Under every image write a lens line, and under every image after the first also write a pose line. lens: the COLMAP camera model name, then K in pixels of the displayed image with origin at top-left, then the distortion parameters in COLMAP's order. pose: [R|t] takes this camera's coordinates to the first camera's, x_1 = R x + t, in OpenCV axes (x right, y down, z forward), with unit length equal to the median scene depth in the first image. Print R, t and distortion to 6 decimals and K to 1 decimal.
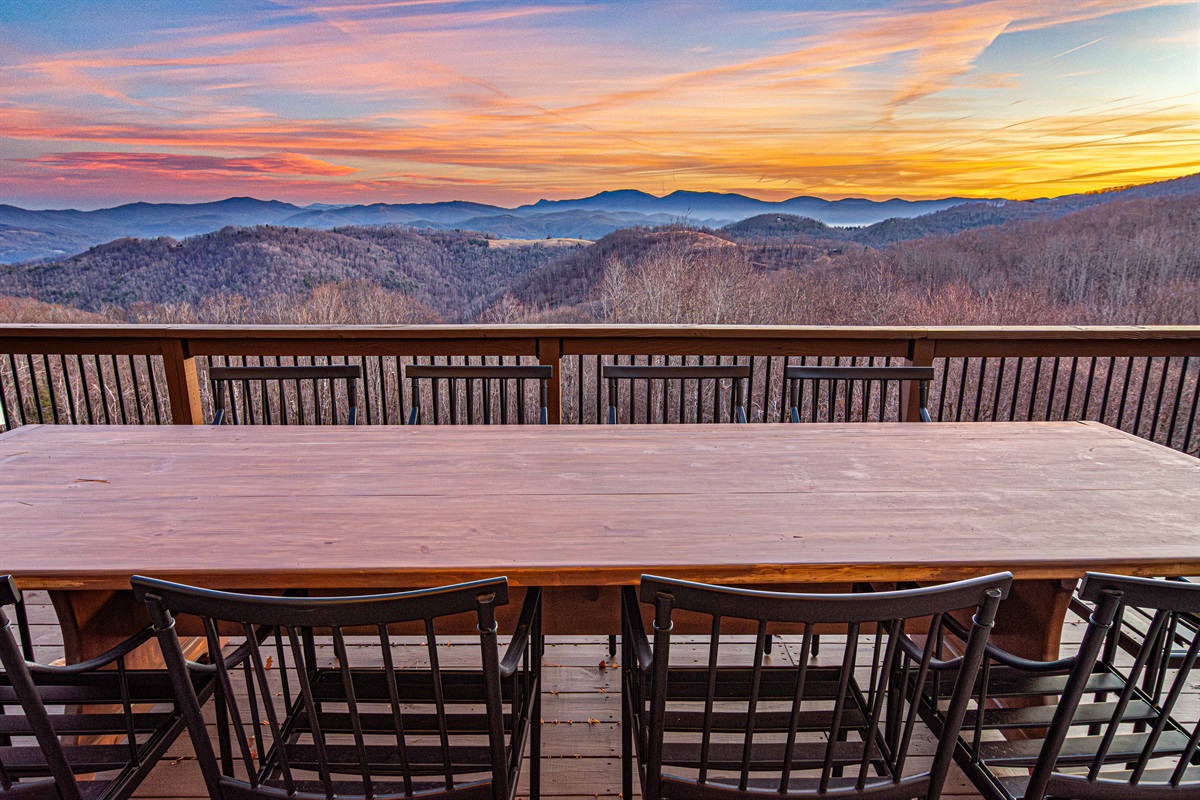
lens RADIAL K [[742.8, 0, 599.9], [0, 742.8, 398.7], [0, 0, 1]] dist [-0.005975, 0.003335]
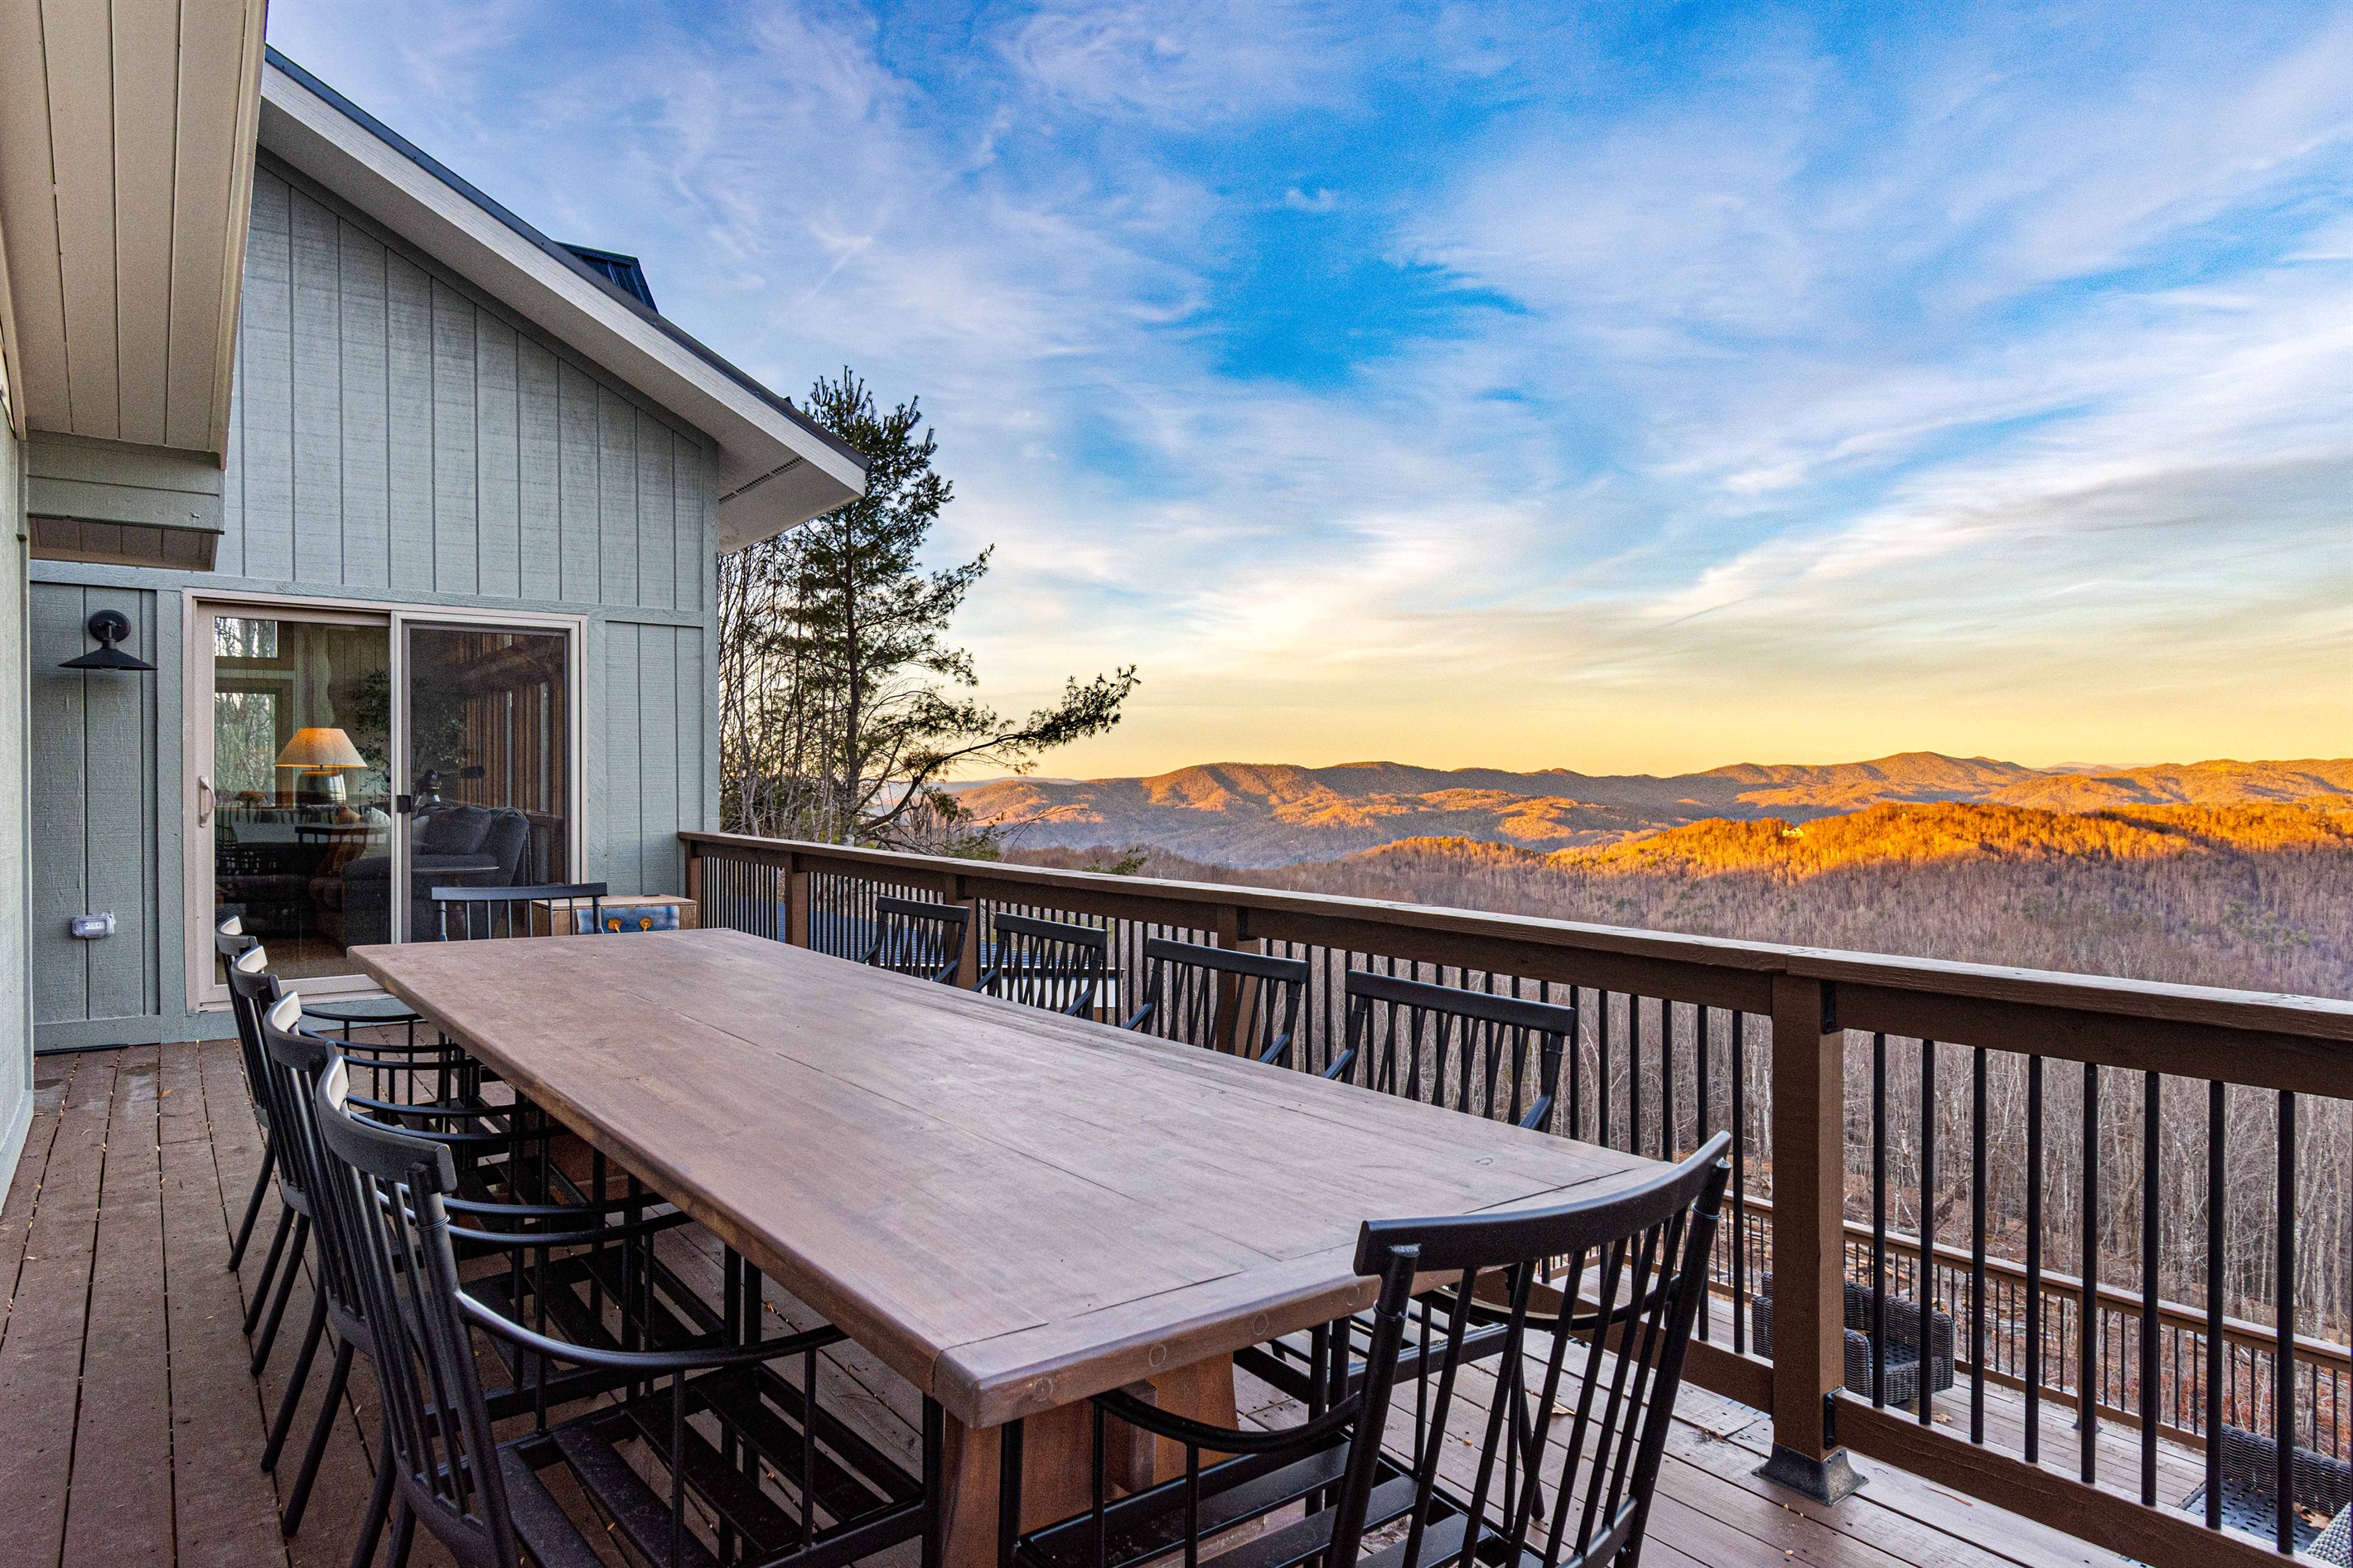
lens RADIAL K [[1456.4, 0, 1181.0], [0, 1456.4, 778.9], [0, 0, 1]] dist [-0.005975, 0.003335]
pose [[0.584627, 0.000761, -0.811302, 0.818128], [-0.197523, 0.970043, -0.141426, -0.004645], [0.786890, 0.242932, 0.567263, 0.234755]]
